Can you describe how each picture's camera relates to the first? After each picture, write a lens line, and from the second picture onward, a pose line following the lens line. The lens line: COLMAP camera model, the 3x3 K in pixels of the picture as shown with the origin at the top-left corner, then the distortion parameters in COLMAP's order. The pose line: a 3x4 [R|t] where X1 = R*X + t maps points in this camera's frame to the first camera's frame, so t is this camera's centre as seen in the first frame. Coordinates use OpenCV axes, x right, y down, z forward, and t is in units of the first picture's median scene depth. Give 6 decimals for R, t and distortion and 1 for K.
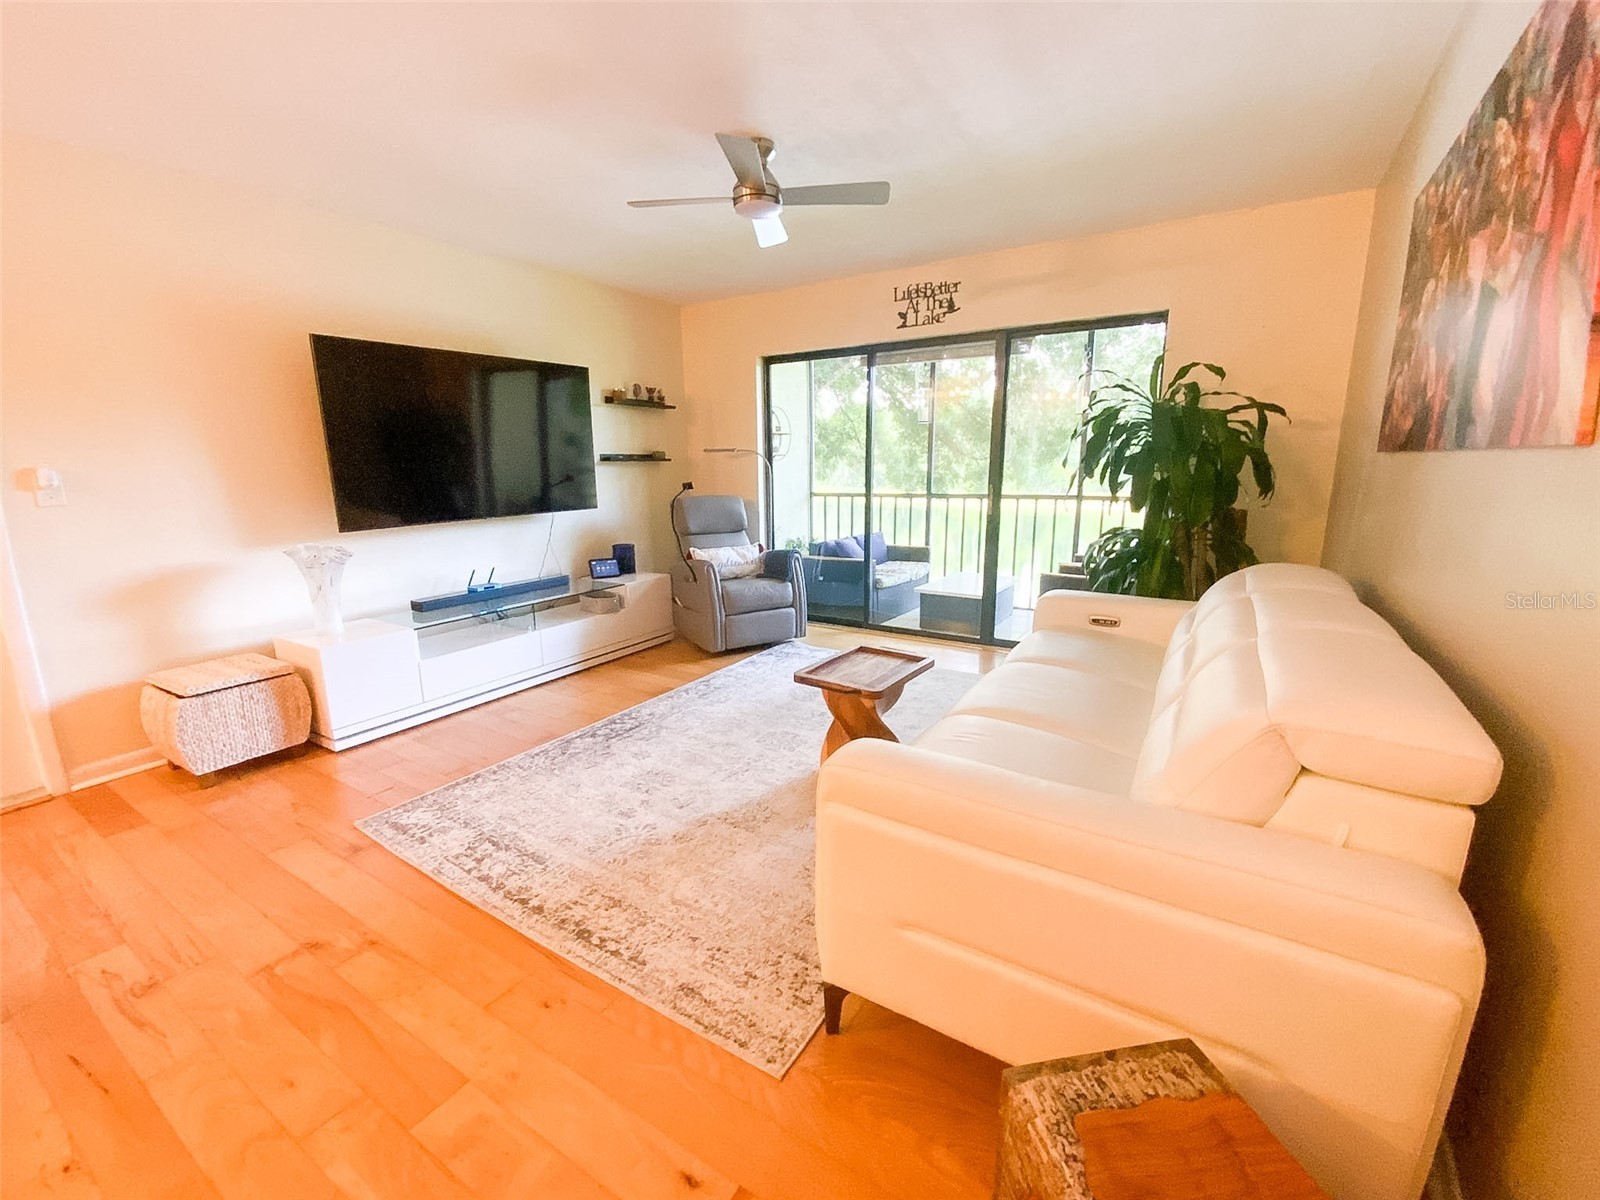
lens RADIAL K [[657.9, 0, 815.3], [0, 657.9, 588.6], [0, 0, 1]] dist [0.016211, -0.012218]
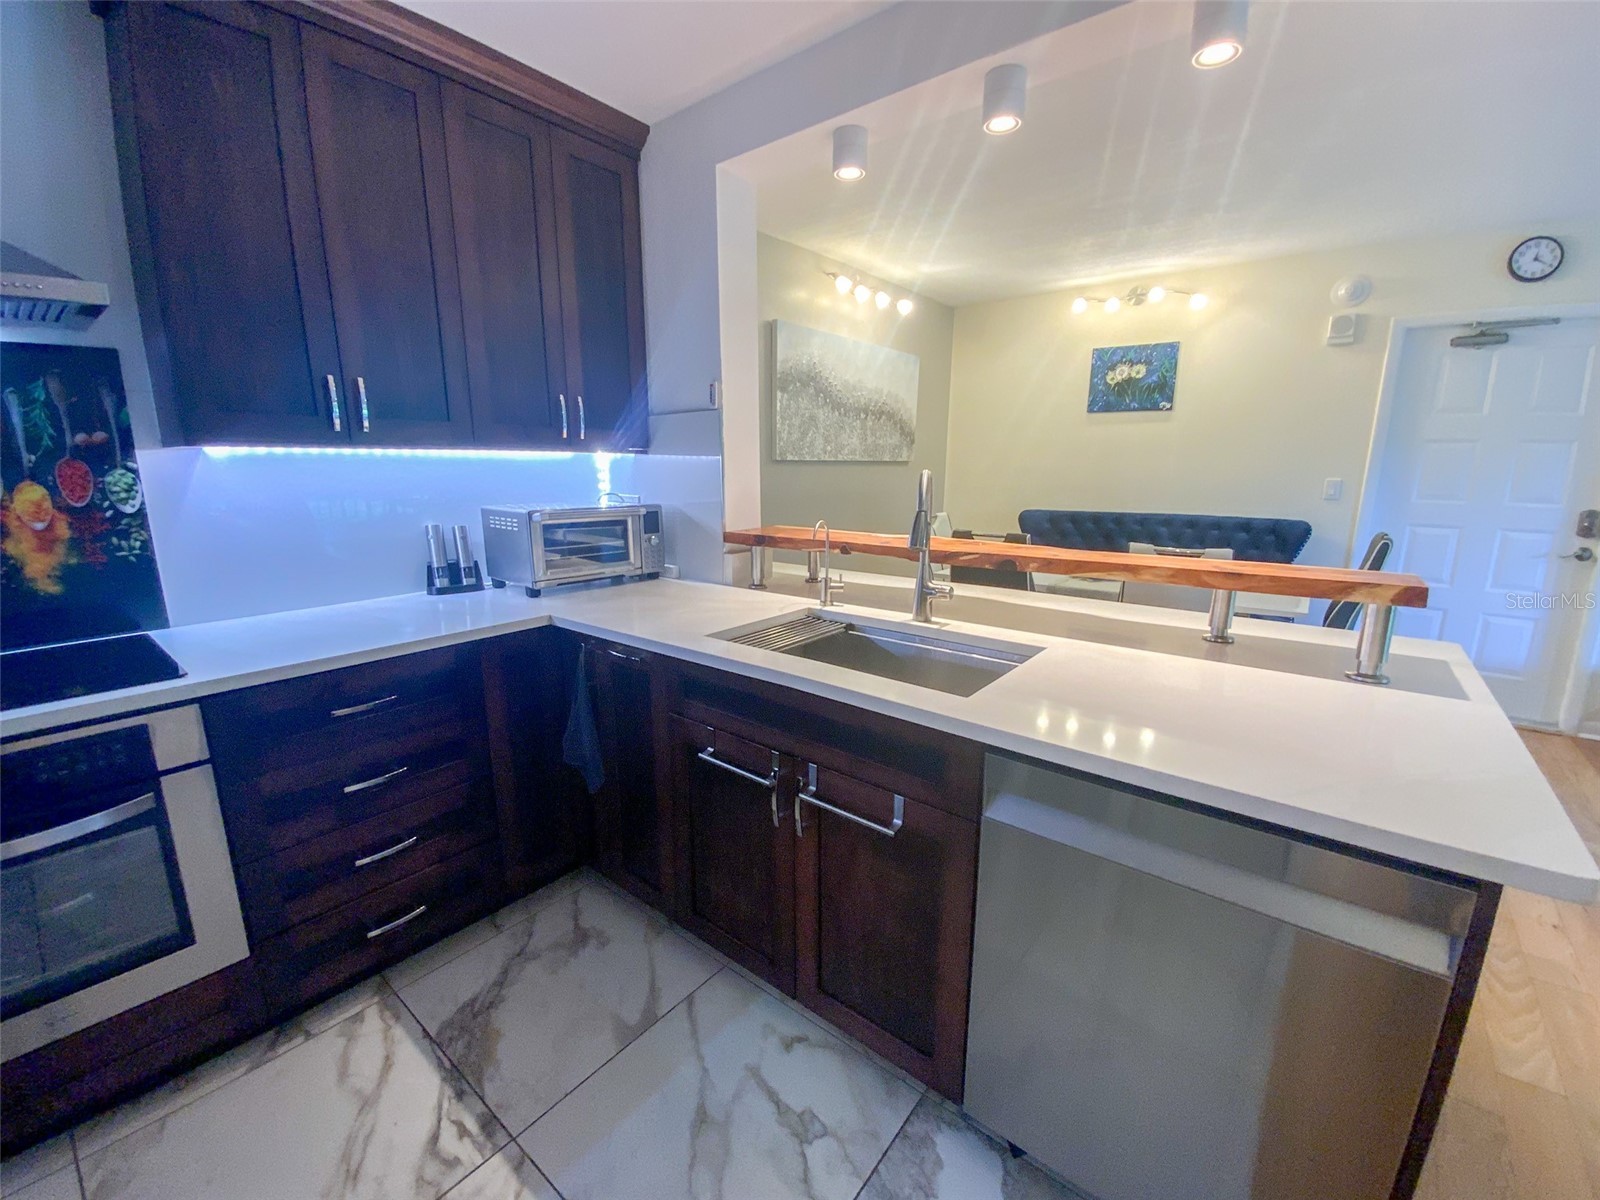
lens RADIAL K [[660.5, 0, 794.4], [0, 660.5, 611.9], [0, 0, 1]] dist [0.008256, -0.013275]
pose [[-0.133644, 0.226484, -0.964803, 0.142579], [-0.180527, 0.951684, 0.248411, 0.027297], [0.974448, 0.207371, -0.086300, -0.264761]]
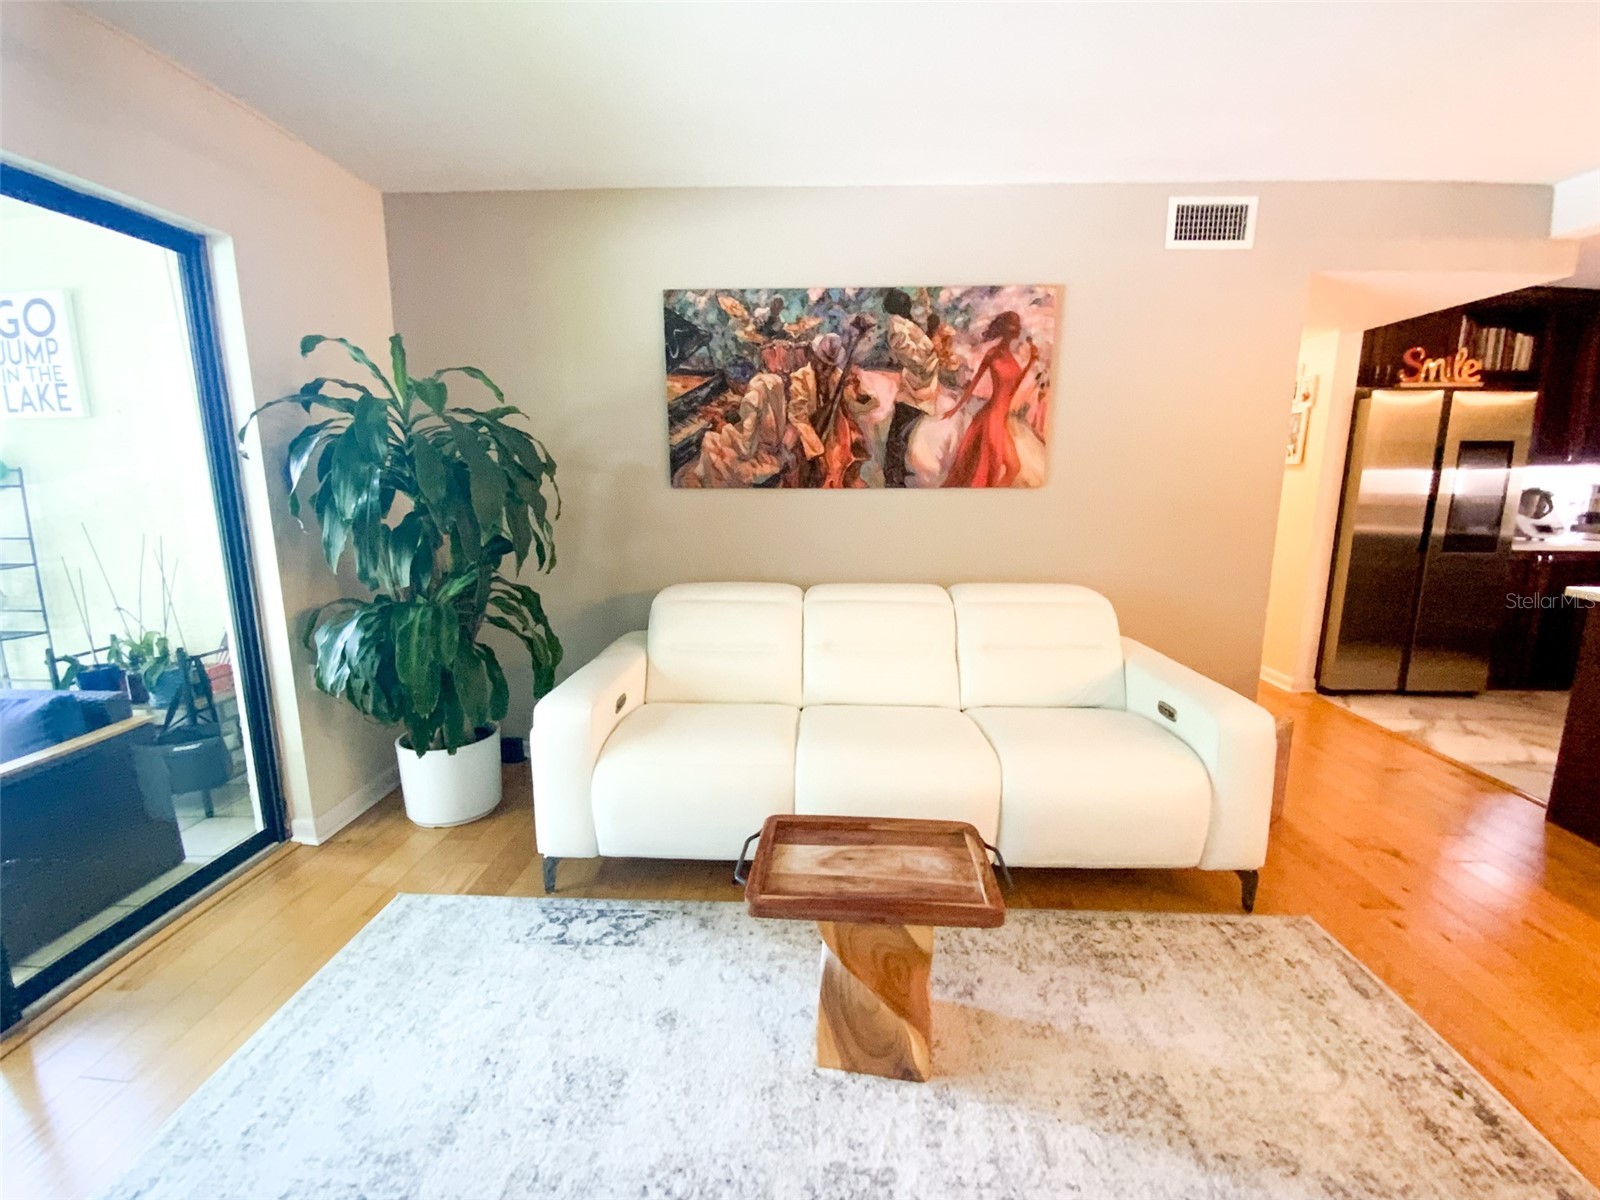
lens RADIAL K [[686.7, 0, 792.8], [0, 686.7, 605.4], [0, 0, 1]] dist [0.001382, -0.004984]
pose [[-0.472432, -0.146526, 0.869102, -0.246541], [0.170286, 0.952330, 0.253123, -0.164832], [-0.864761, 0.267579, -0.424960, 0.823055]]
